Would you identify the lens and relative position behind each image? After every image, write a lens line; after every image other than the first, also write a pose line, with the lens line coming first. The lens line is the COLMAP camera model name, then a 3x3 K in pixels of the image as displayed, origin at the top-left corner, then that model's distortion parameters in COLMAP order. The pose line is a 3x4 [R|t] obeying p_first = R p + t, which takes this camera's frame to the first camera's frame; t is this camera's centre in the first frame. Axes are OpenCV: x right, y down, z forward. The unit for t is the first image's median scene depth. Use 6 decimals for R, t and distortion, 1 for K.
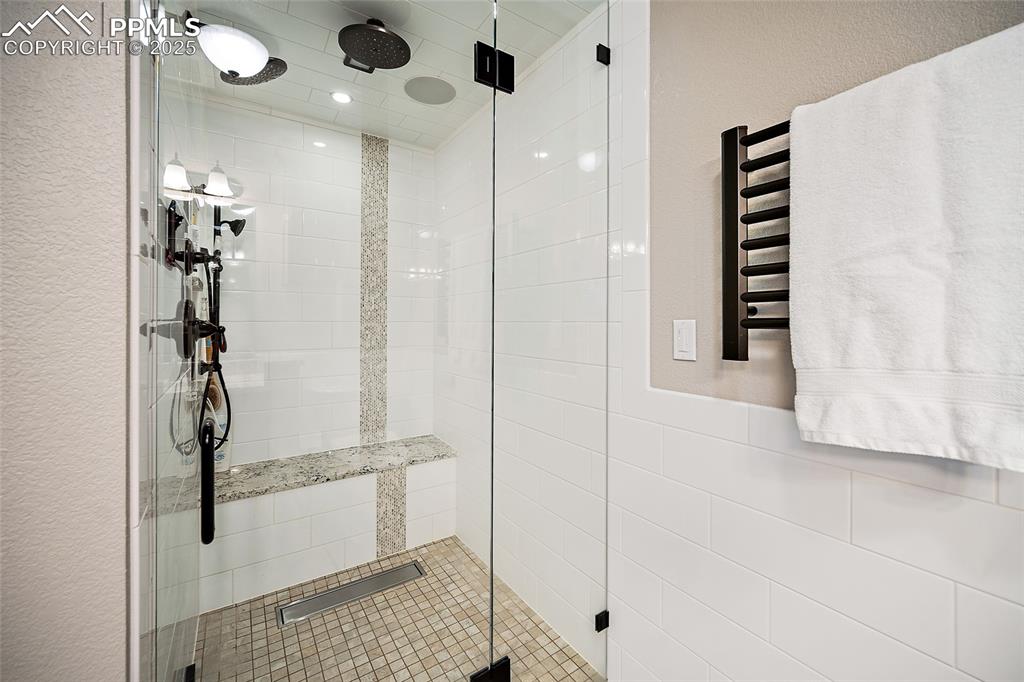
lens RADIAL K [[412.3, 0, 516.4], [0, 412.3, 321.9], [0, 0, 1]] dist [-0.002788, -0.000208]
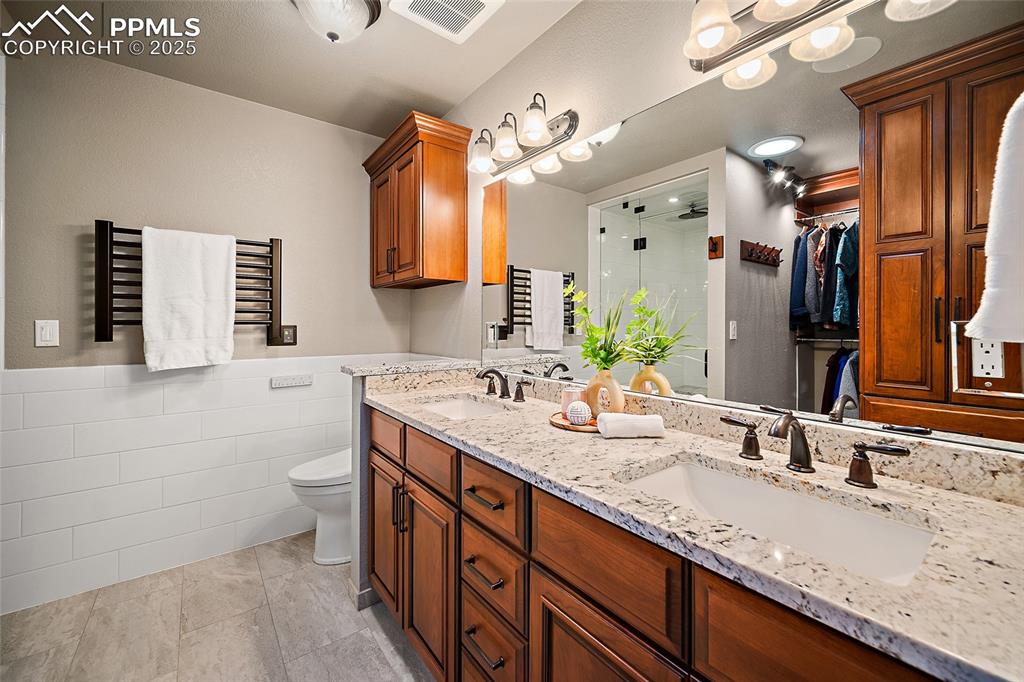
lens RADIAL K [[412.3, 0, 516.4], [0, 412.3, 321.9], [0, 0, 1]] dist [-0.002788, -0.000208]
pose [[-0.061958, 0.002353, 0.998076, -1.907092], [-0.001753, 0.999995, -0.002466, 0.002416], [-0.998077, -0.001902, -0.061954, -1.009218]]
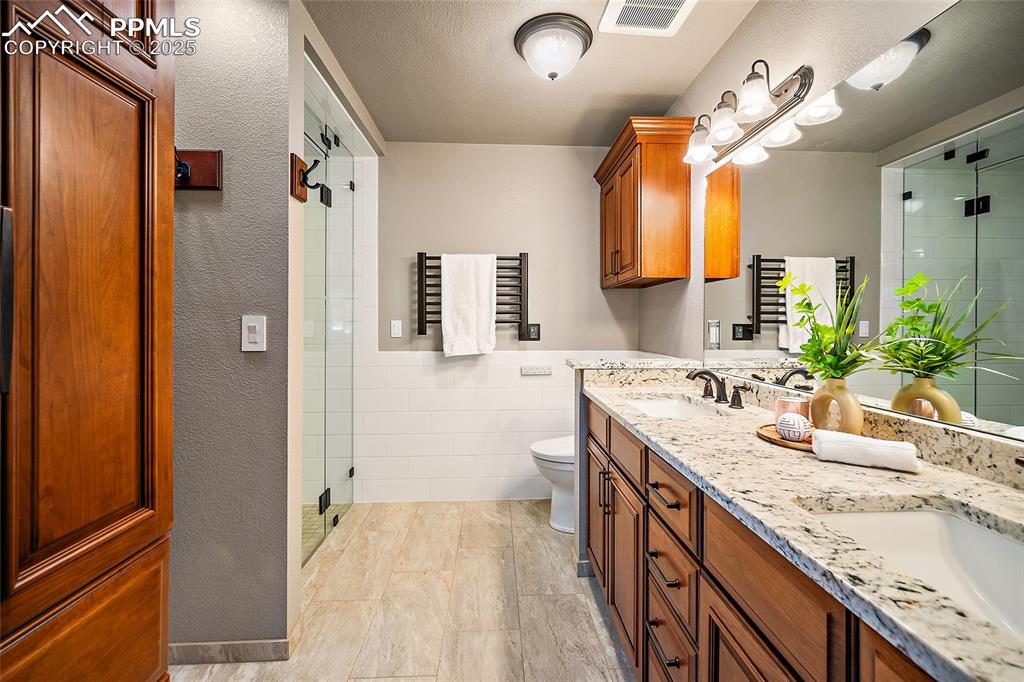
lens RADIAL K [[412.3, 0, 516.4], [0, 412.3, 321.9], [0, 0, 1]] dist [-0.002788, -0.000208]
pose [[0.519556, -0.002125, 0.854434, -1.967908], [0.001690, 0.999998, 0.001460, 0.000688], [-0.854435, 0.000686, 0.519558, -1.289478]]
